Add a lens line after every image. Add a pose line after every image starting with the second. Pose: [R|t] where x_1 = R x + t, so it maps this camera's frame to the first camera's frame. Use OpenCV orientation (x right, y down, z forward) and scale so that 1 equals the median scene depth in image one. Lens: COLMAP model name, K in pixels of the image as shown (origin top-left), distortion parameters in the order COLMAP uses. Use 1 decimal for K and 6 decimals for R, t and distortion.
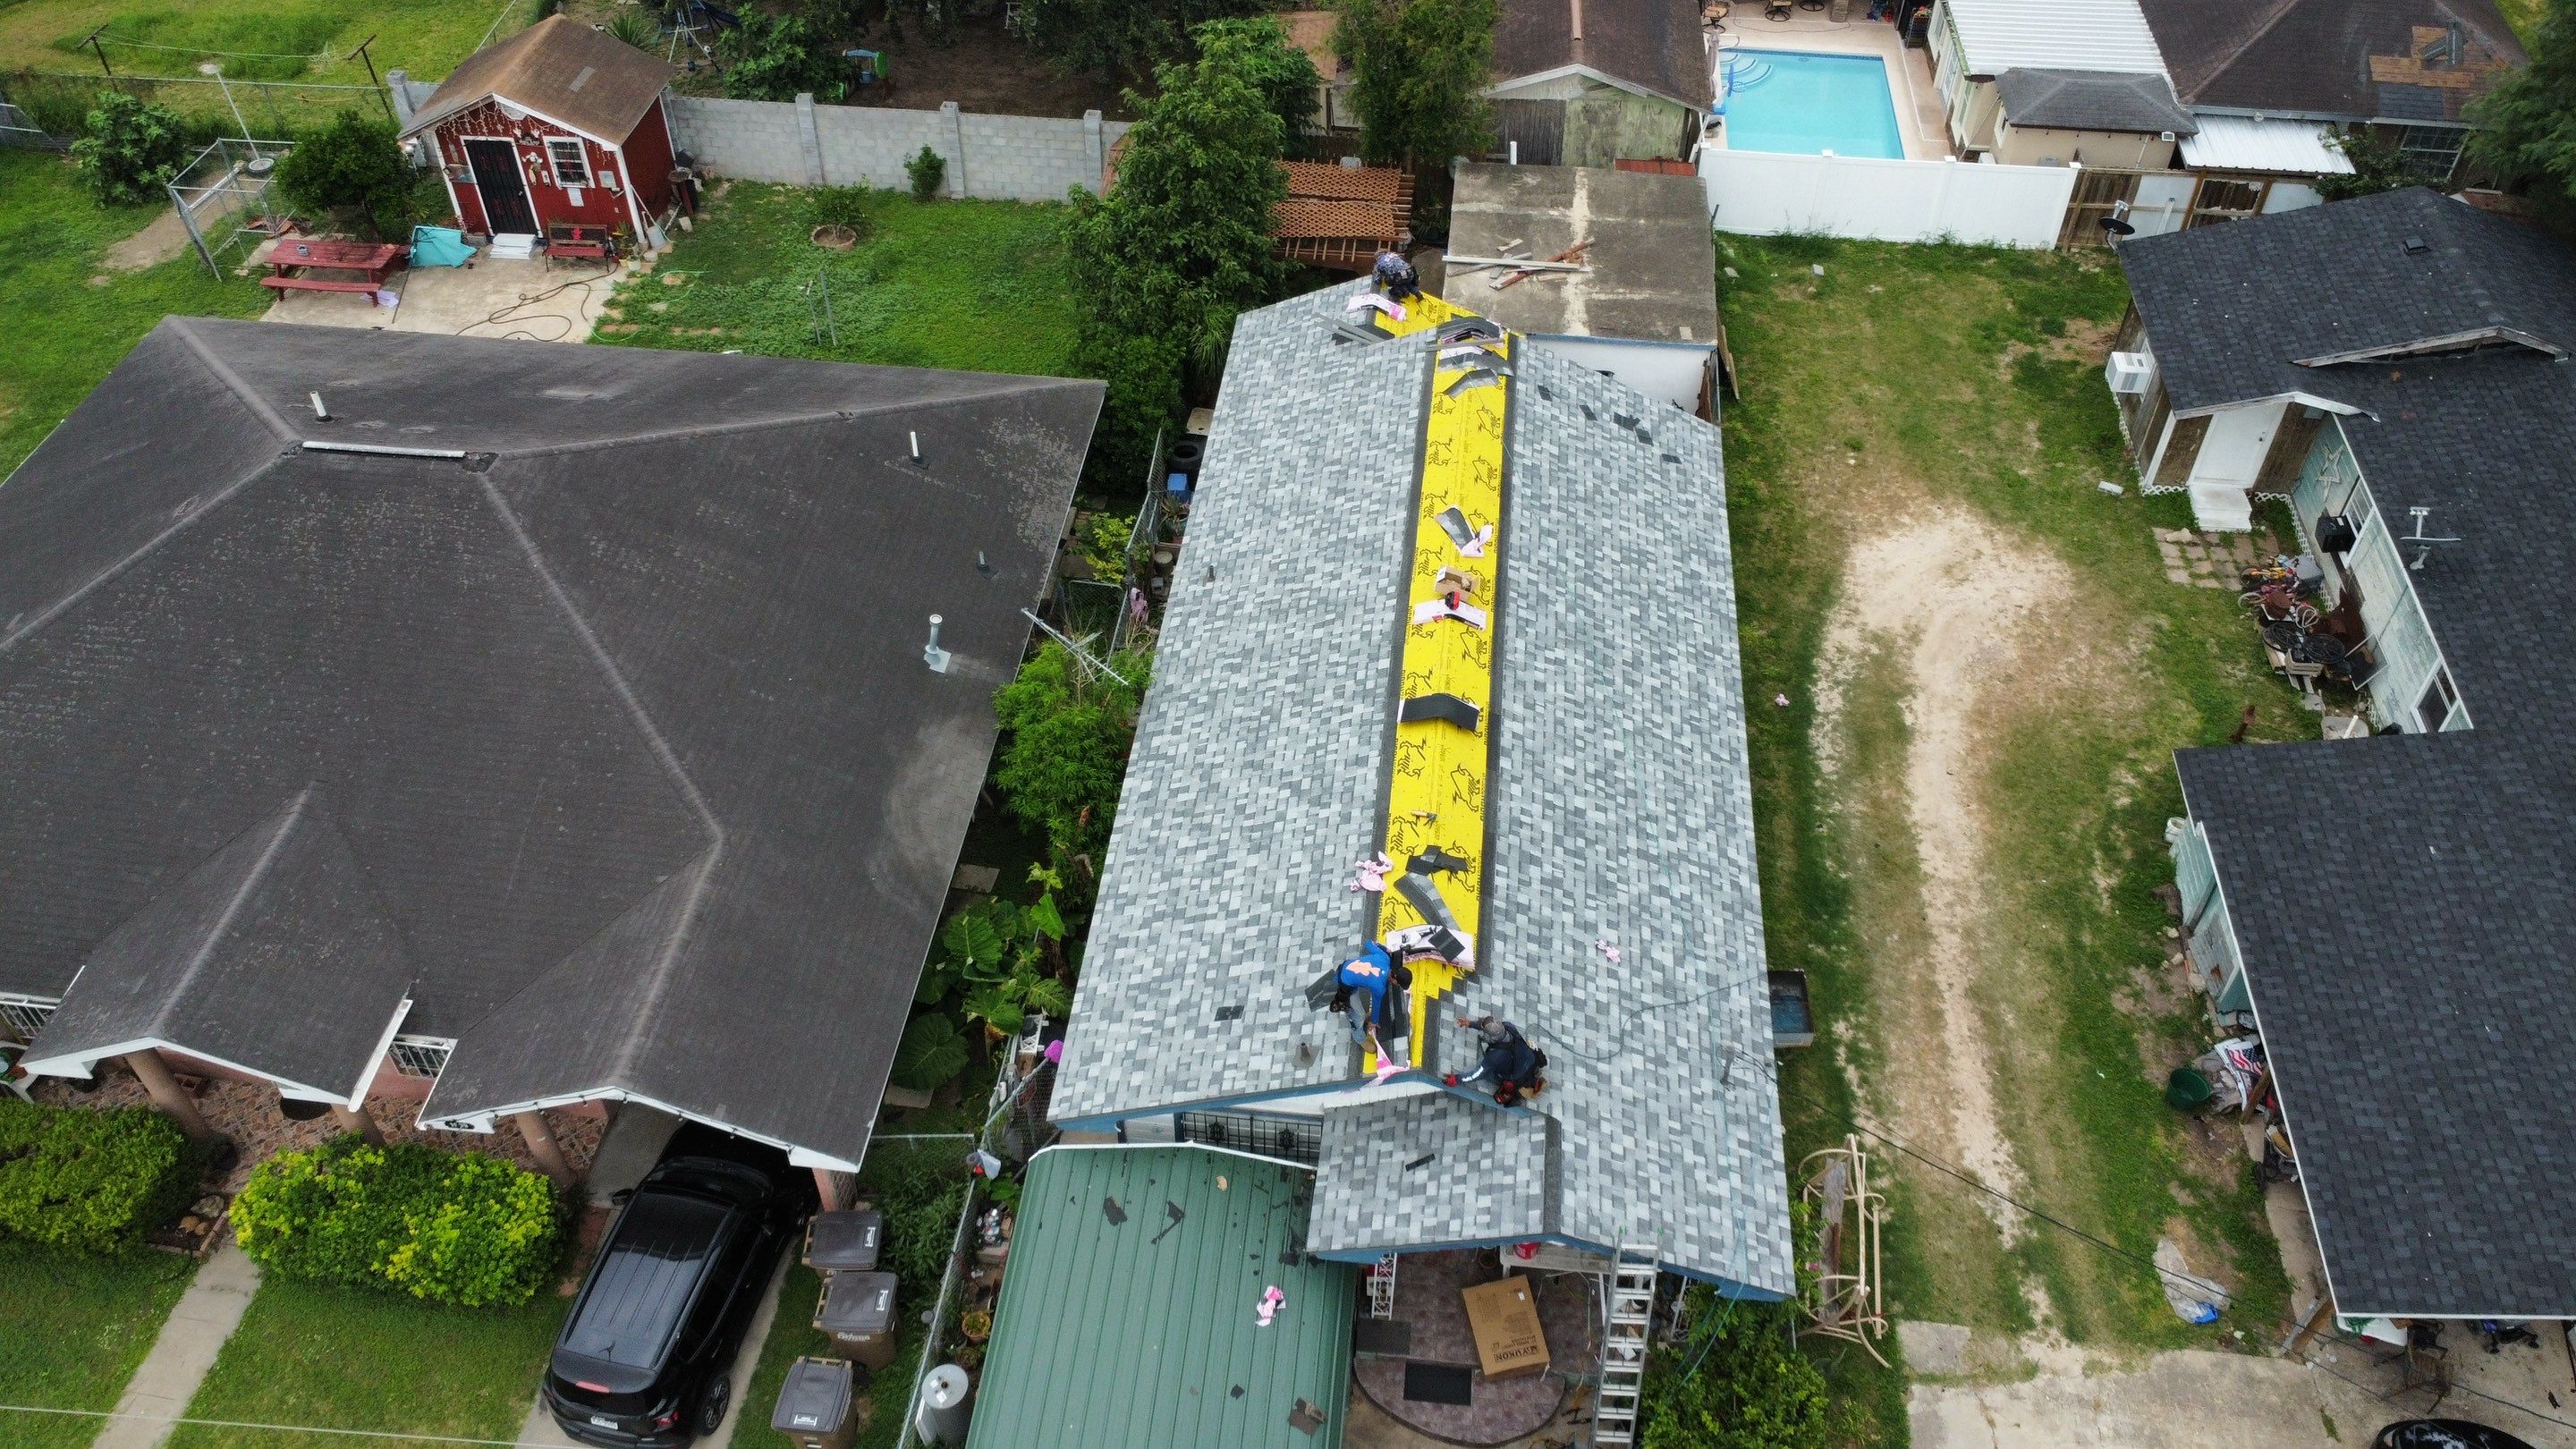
lens RADIAL K [[1951.4, 0, 1288.5], [0, 1951.4, 712.1], [0, 0, 1]] dist [0.005505, -0.013874]
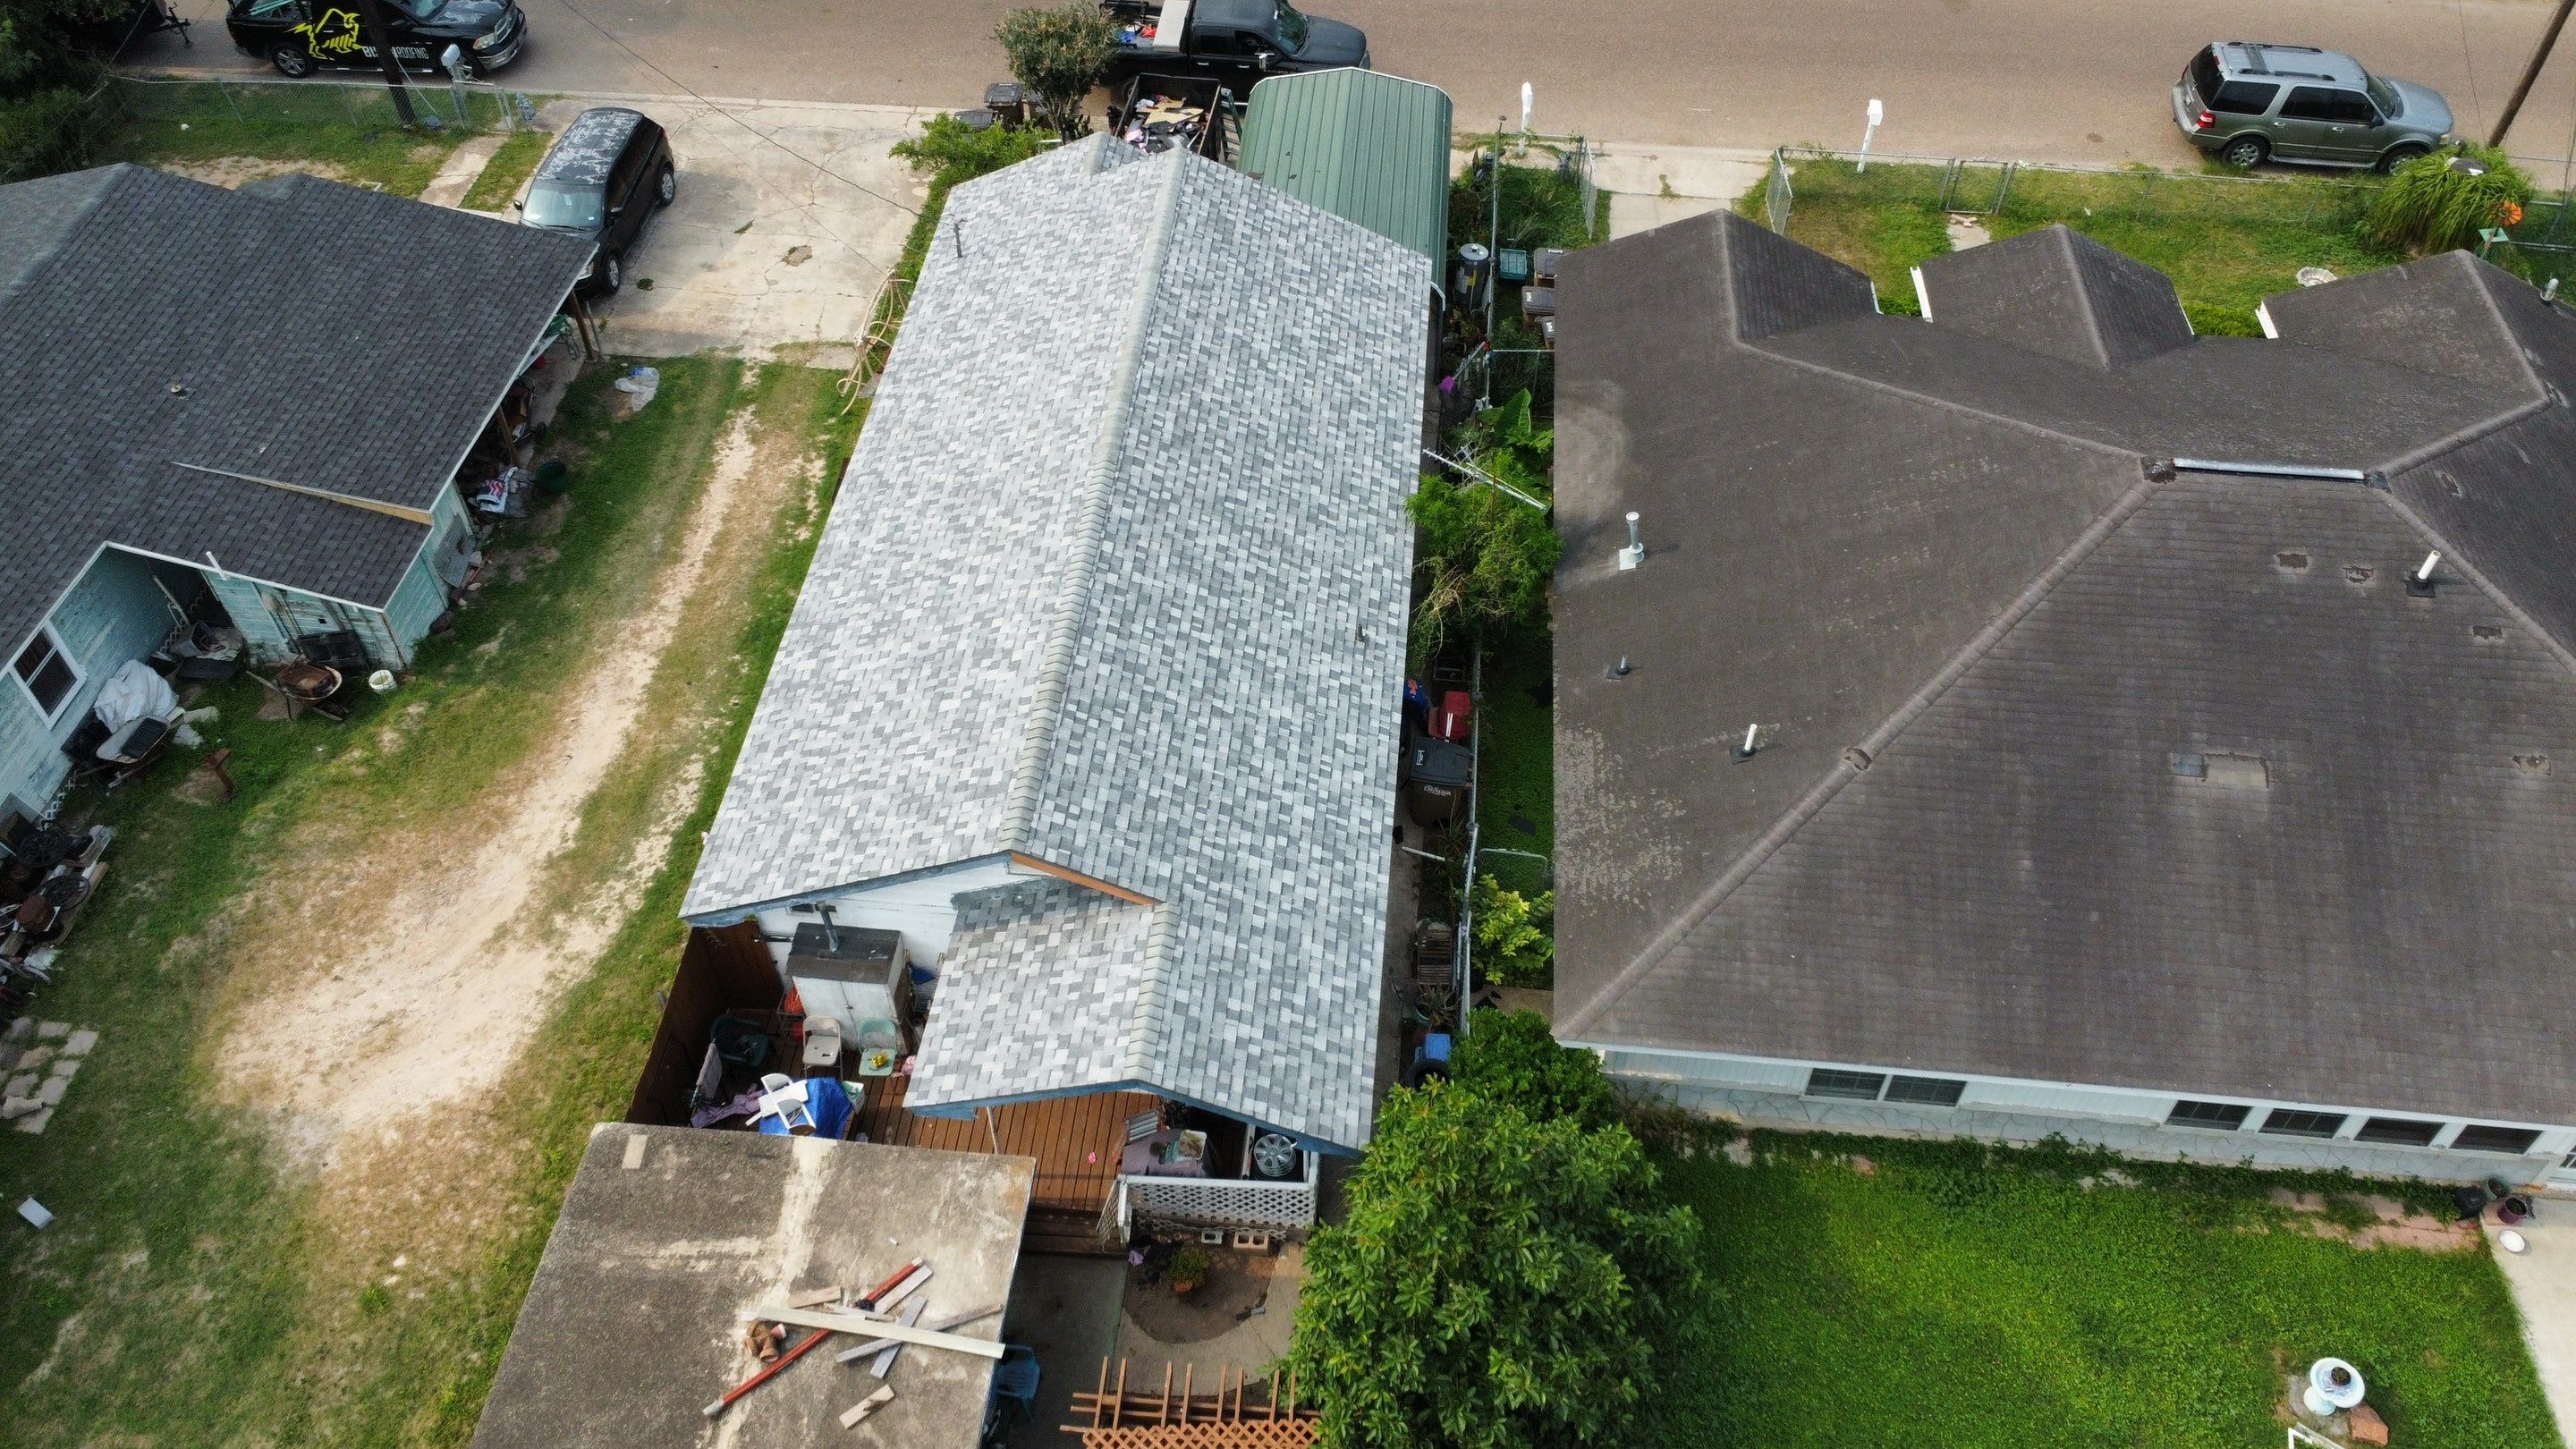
lens RADIAL K [[1951.4, 0, 1292.9], [0, 1951.4, 706.0], [0, 0, 1]] dist [0.005505, -0.013874]
pose [[-0.999736, 0.010965, -0.020167, 0.010054], [-0.020296, -0.011709, 0.999725, -1.006290], [0.010725, 0.999871, 0.011929, 1.064521]]
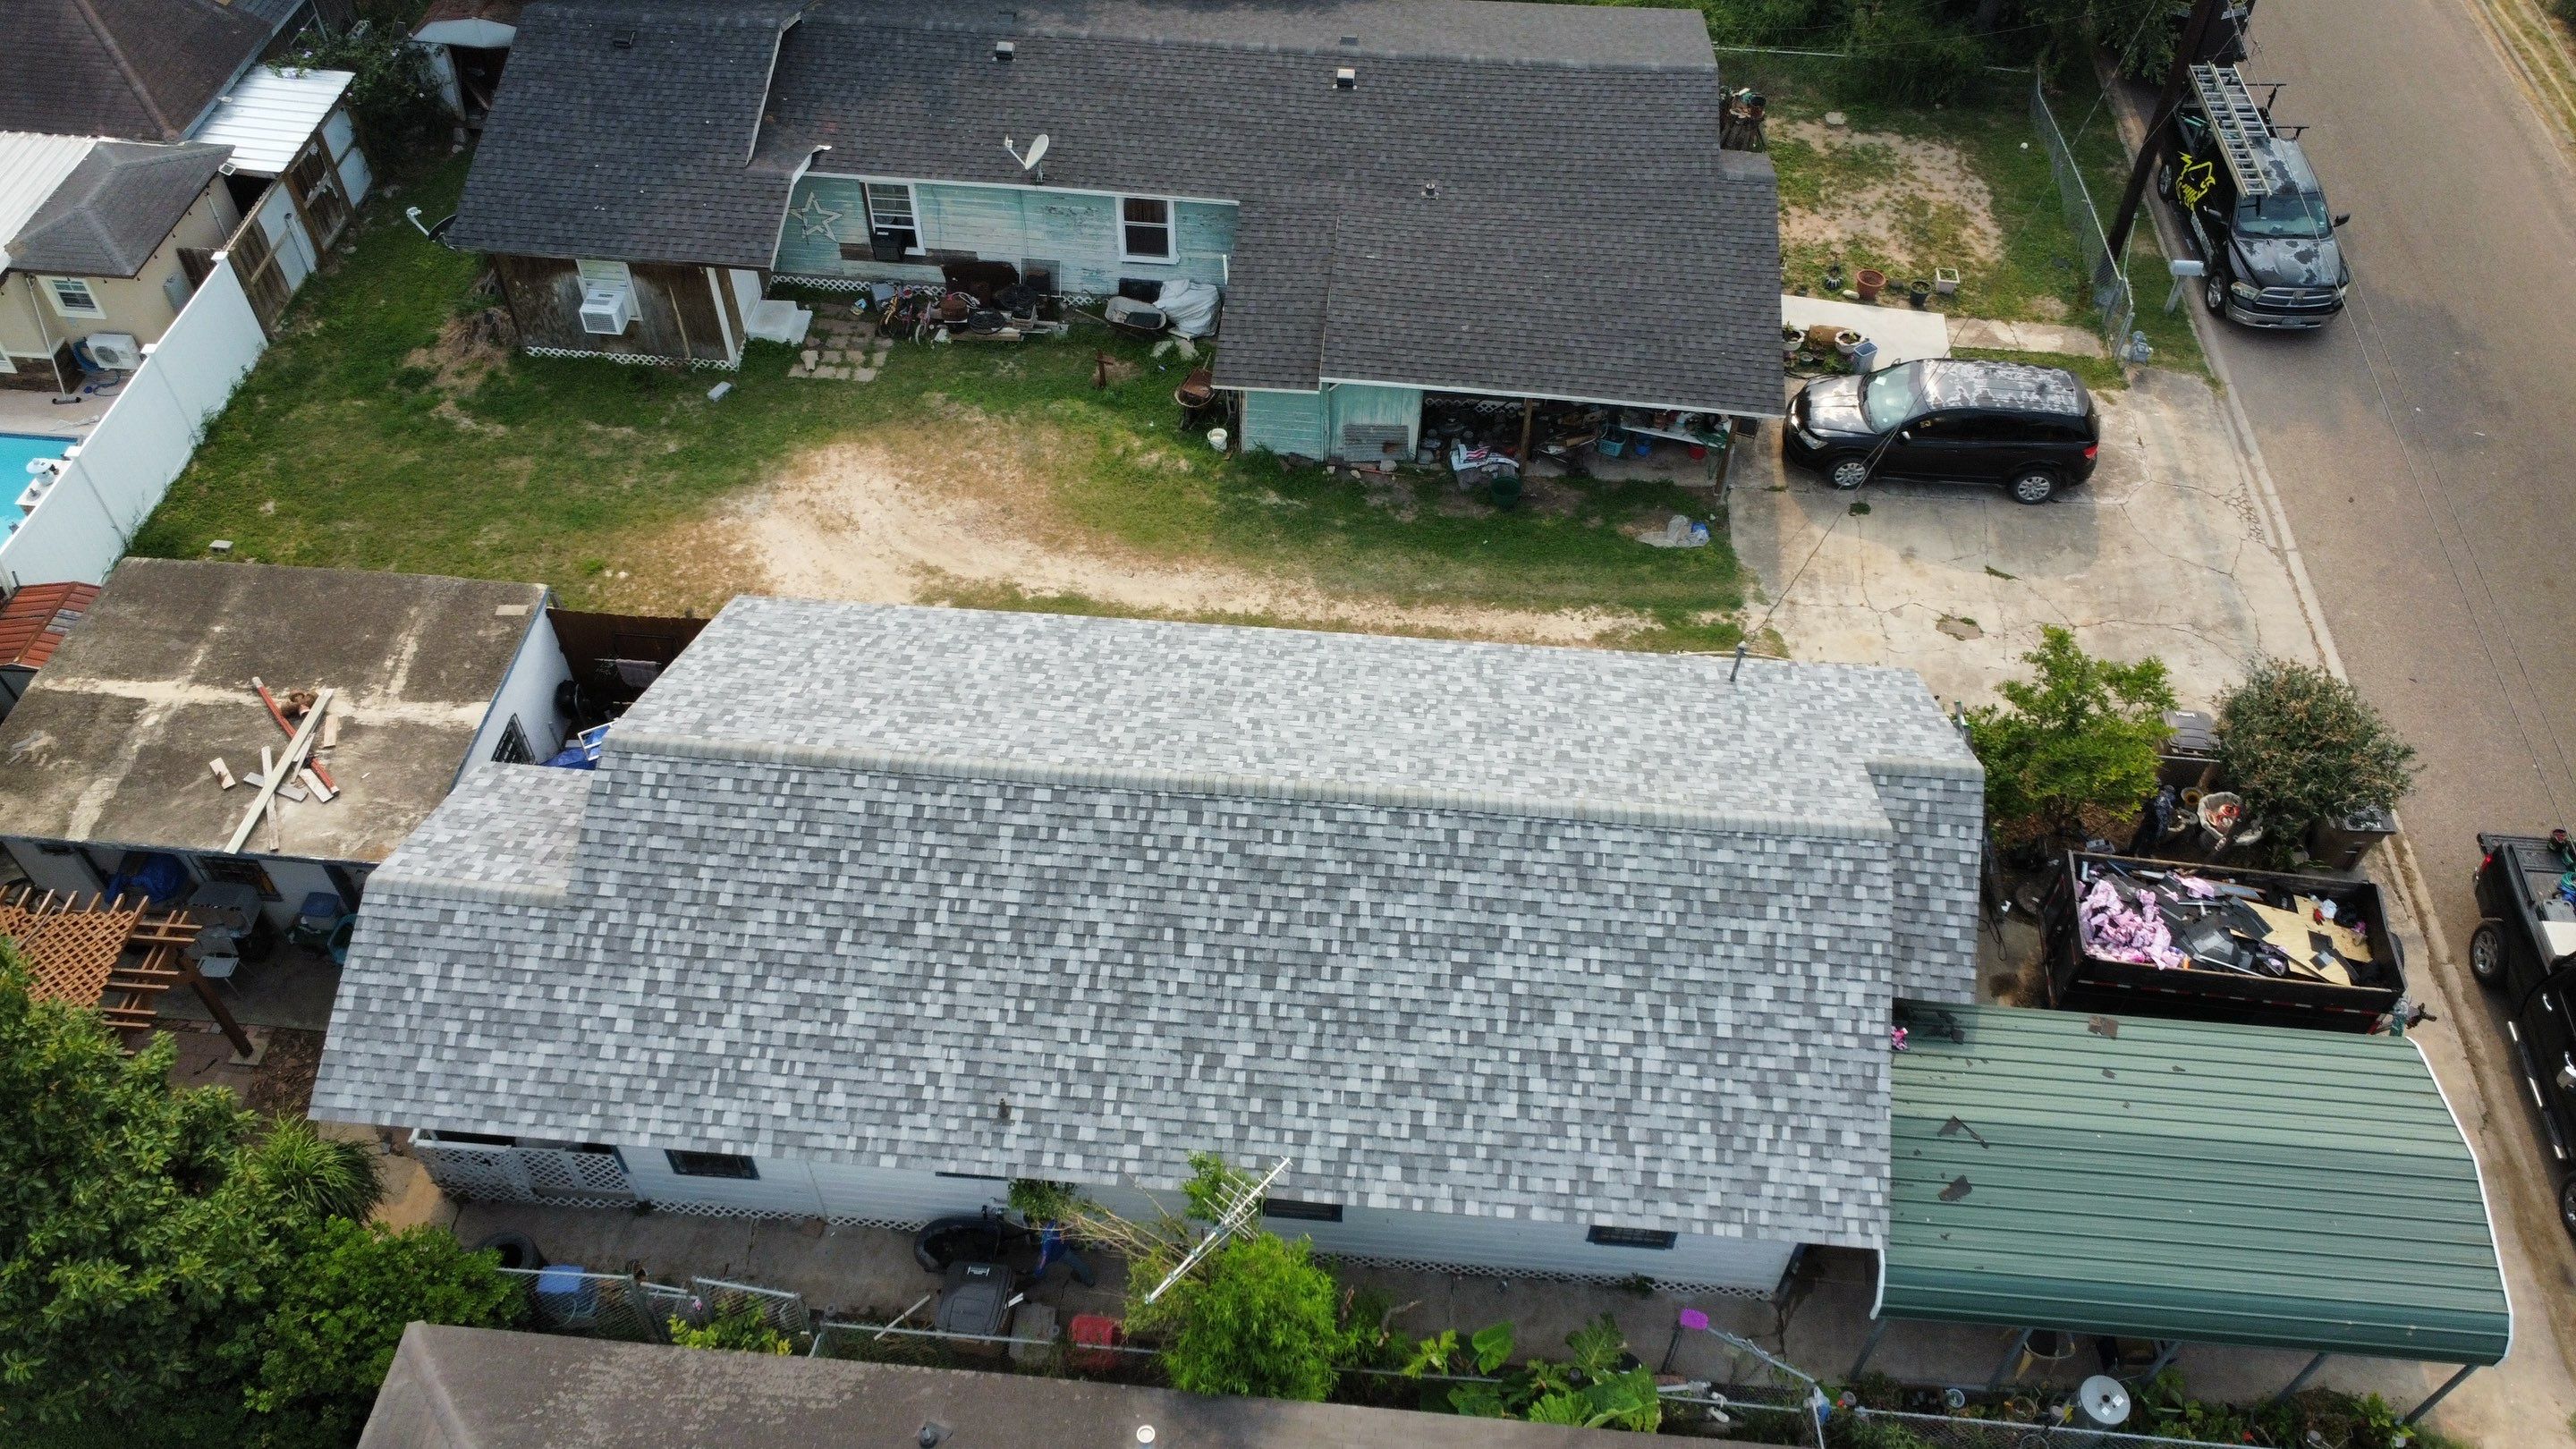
lens RADIAL K [[1951.4, 0, 1293.4], [0, 1951.4, 712.0], [0, 0, 1]] dist [0.005505, -0.013874]
pose [[-0.028188, -0.747809, 0.663315, -0.430714], [0.686368, 0.467940, 0.556715, -0.488462], [-0.726708, 0.470971, 0.500082, 0.510017]]
